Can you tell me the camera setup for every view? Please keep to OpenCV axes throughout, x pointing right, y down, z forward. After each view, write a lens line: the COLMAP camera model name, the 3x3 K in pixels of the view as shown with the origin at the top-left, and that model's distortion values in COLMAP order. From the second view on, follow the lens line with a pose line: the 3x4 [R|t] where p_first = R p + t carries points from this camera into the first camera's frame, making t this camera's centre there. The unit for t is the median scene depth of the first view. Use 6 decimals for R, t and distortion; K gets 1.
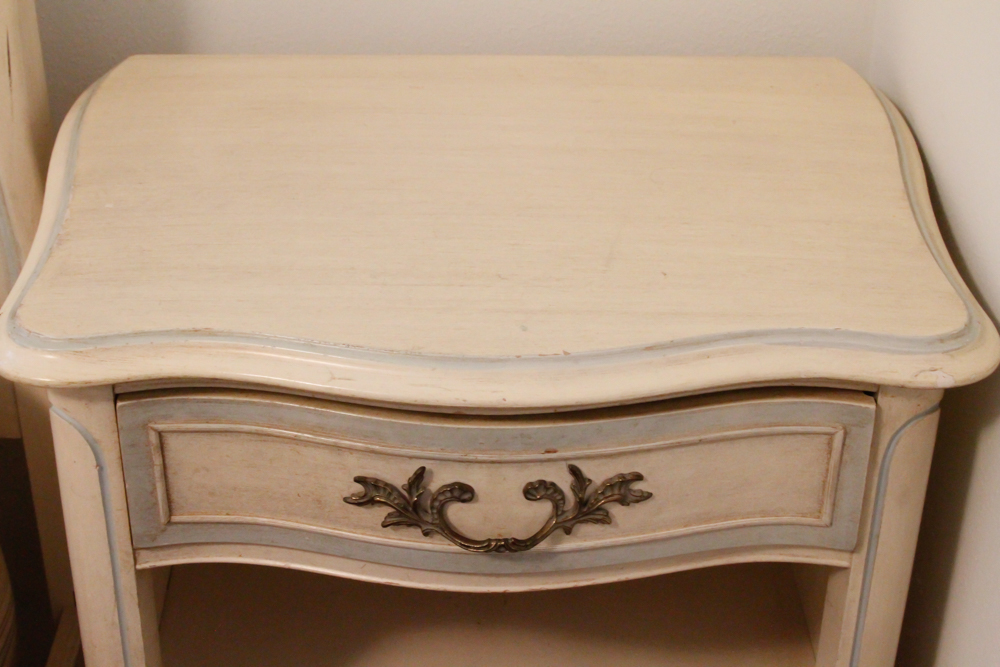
lens RADIAL K [[1825.0, 0, 500.0], [0, 1825.0, 333.5], [0, 0, 1]] dist [0.013162, -1.327098]
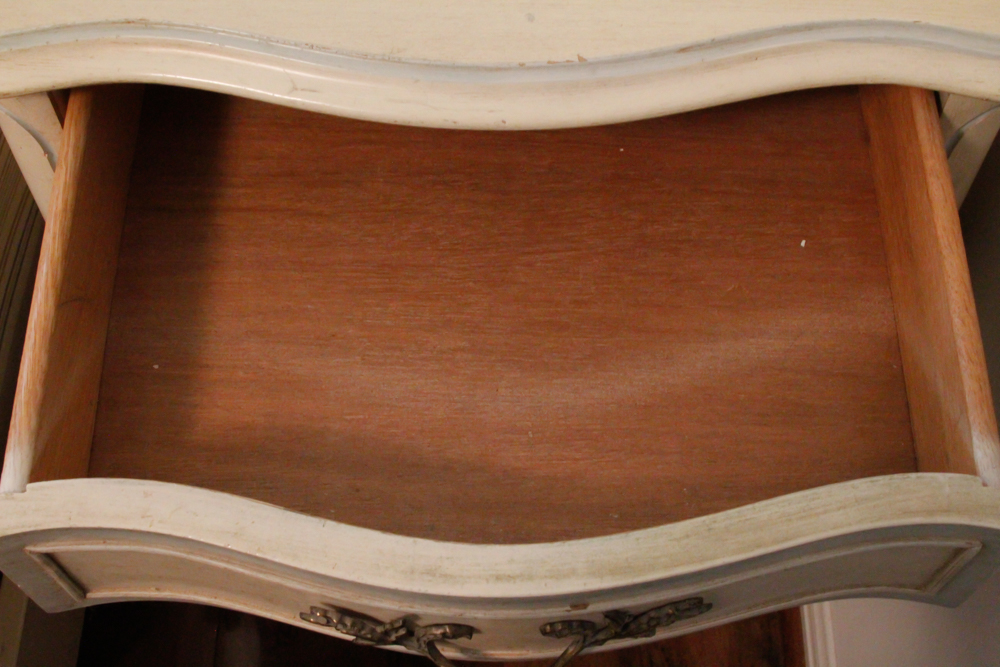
lens RADIAL K [[1369.8, 0, 500.0], [0, 1369.8, 333.5], [0, 0, 1]] dist [-0.161723, 0.094001]
pose [[0.999662, 0.011979, -0.023064, 0.014760], [-0.000055, 0.888427, 0.459019, -0.148476], [0.025989, -0.458862, 0.888127, 0.390048]]
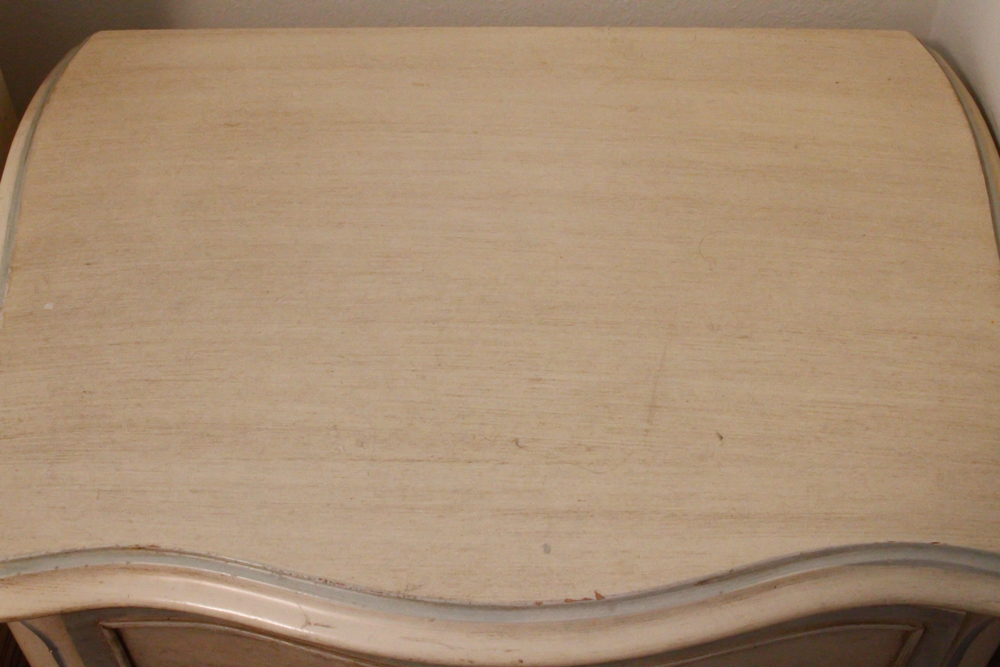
lens RADIAL K [[1369.8, 0, 500.0], [0, 1369.8, 333.5], [0, 0, 1]] dist [-0.161723, 0.094001]
pose [[0.999861, 0.003959, -0.016194, 0.002102], [0.000925, 0.956718, 0.291016, -0.256608], [0.016645, -0.290991, 0.956581, 0.441785]]
